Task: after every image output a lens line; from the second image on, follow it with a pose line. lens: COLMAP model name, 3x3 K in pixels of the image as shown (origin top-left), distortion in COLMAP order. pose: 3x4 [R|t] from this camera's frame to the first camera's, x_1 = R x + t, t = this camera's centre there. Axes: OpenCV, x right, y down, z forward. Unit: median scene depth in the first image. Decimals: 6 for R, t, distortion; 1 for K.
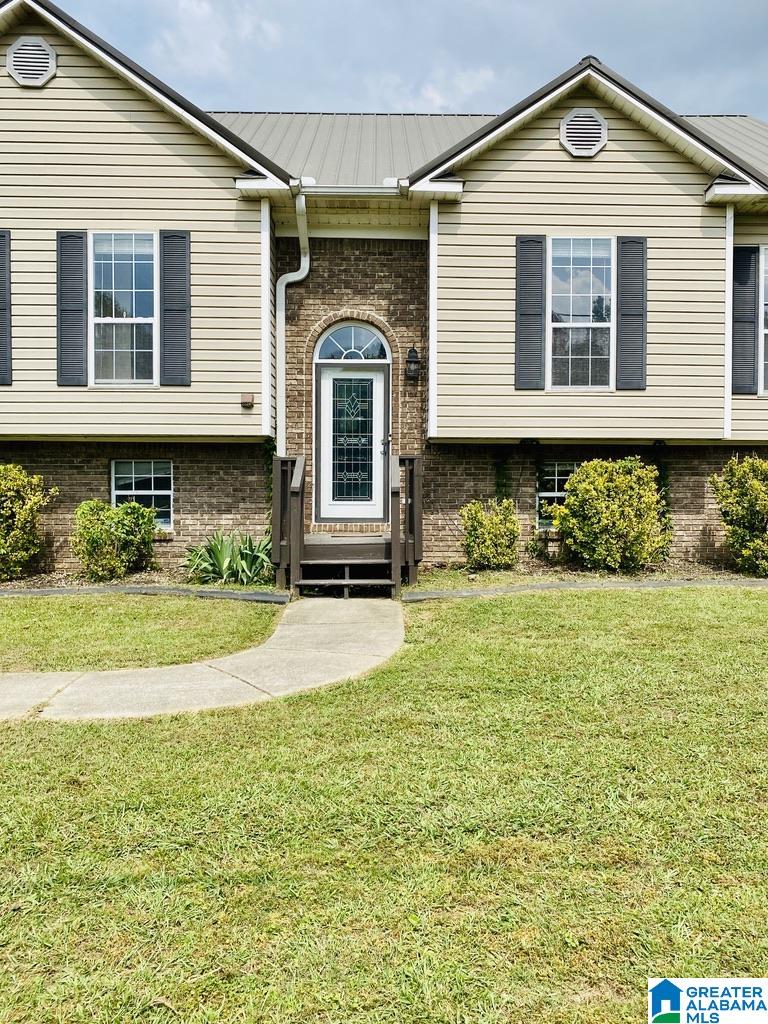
lens RADIAL K [[788.7, 0, 384.0], [0, 788.7, 512.0], [0, 0, 1]] dist [0.078954, -0.119475]
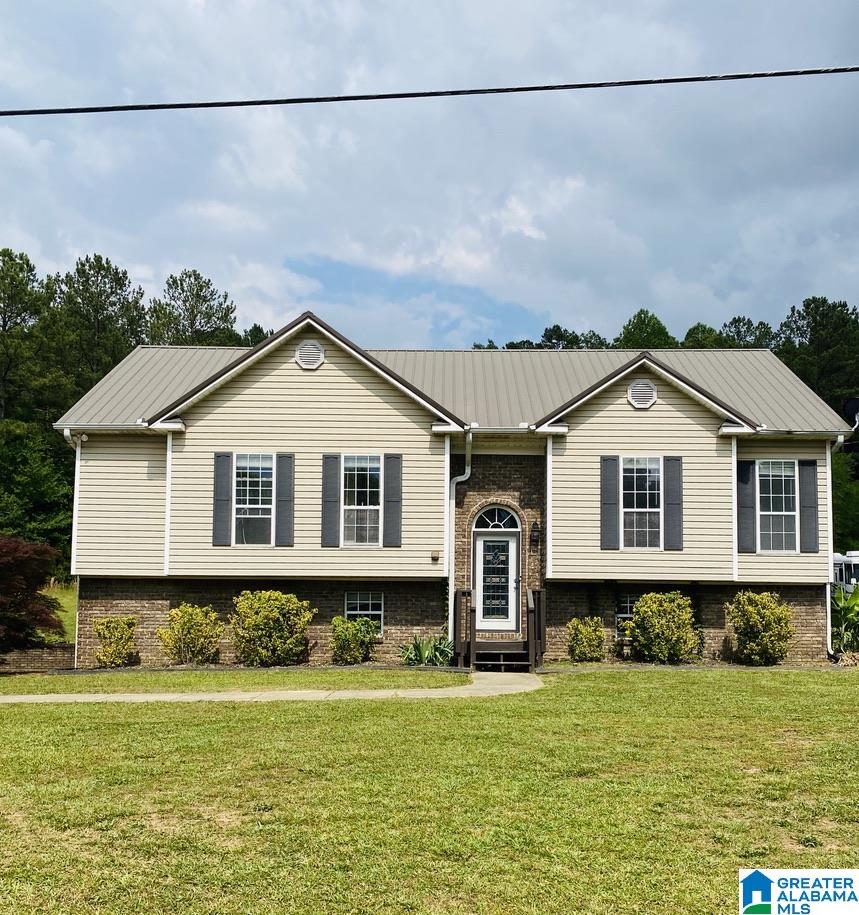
lens RADIAL K [[899.1, 0, 430.3], [0, 899.1, 583.9], [0, 0, 1]] dist [0.077551, -0.004211]
pose [[0.999669, 0.005246, -0.025169, -0.132199], [-0.007261, 0.996716, -0.080651, 0.064775], [0.024663, 0.080807, 0.996425, -0.815282]]
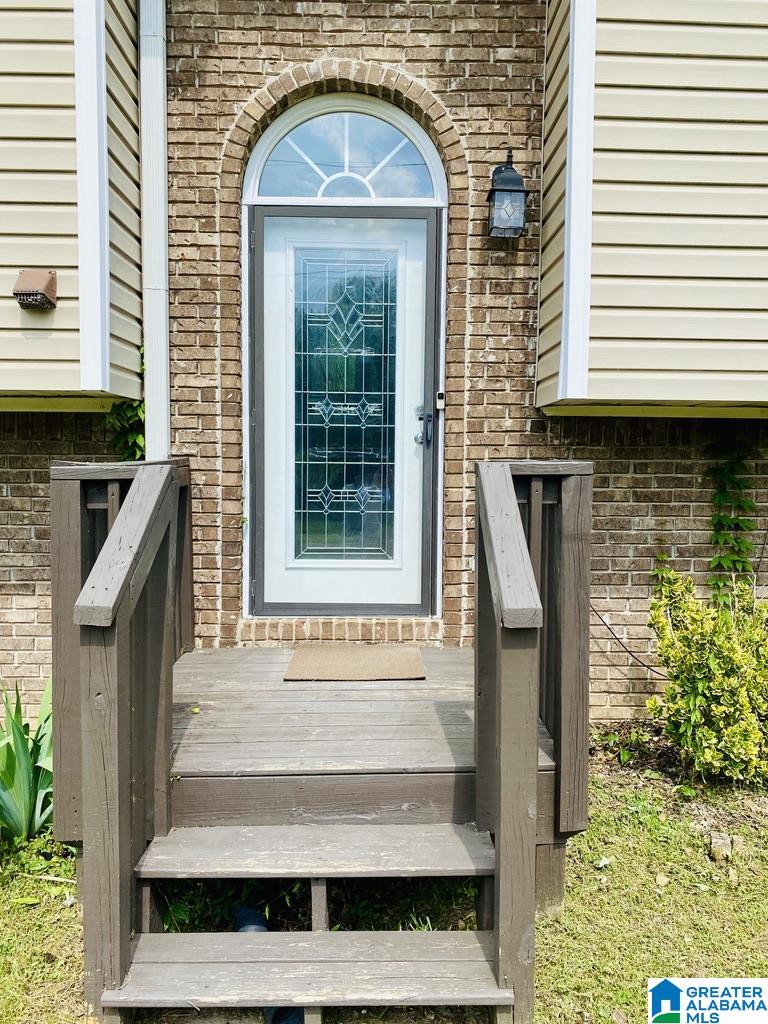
lens RADIAL K [[788.7, 0, 384.0], [0, 788.7, 512.0], [0, 0, 1]] dist [0.078954, -0.119475]
pose [[0.999971, 0.005352, 0.005492, -0.023552], [-0.005564, 0.999208, 0.039391, -0.057738], [-0.005277, -0.039420, 0.999209, 0.638245]]
